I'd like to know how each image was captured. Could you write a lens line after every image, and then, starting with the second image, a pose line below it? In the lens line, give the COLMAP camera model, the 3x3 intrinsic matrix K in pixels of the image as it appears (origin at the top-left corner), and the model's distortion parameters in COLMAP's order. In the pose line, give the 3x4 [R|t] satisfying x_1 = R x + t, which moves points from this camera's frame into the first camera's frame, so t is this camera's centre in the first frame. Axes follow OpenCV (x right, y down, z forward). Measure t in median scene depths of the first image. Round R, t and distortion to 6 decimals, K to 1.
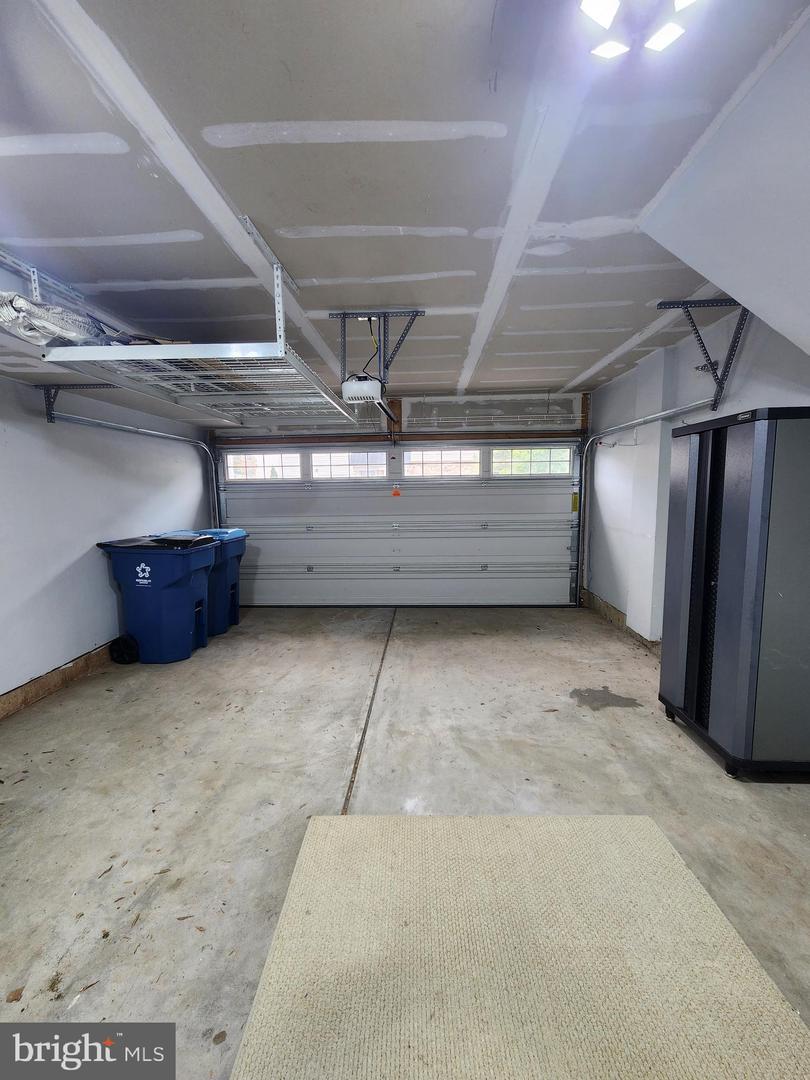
lens RADIAL K [[442.0, 0, 406.6], [0, 442.0, 538.1], [0, 0, 1]] dist [0.002143, 0.000295]
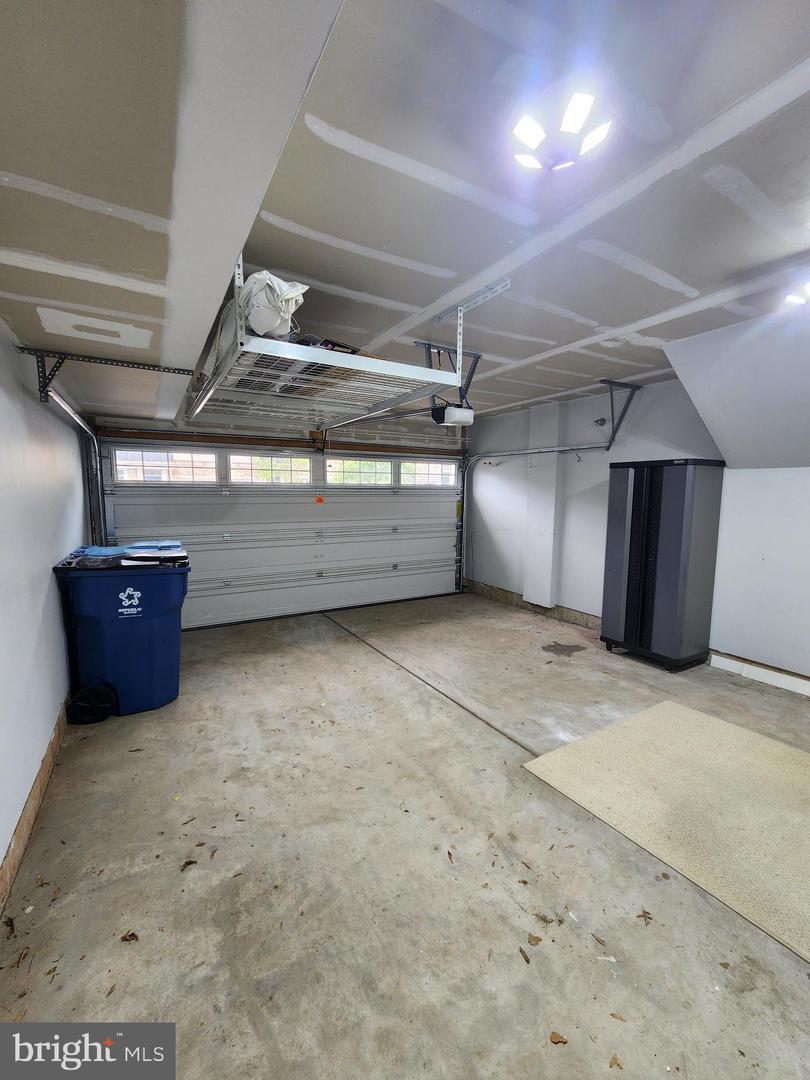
lens RADIAL K [[442.0, 0, 404.5], [0, 442.0, 540.3], [0, 0, 1]] dist [0.002143, 0.000295]
pose [[0.840927, -0.040557, 0.539626, -0.571312], [0.042381, 0.999061, 0.009043, -0.013782], [-0.539486, 0.015265, 0.841856, 0.061791]]
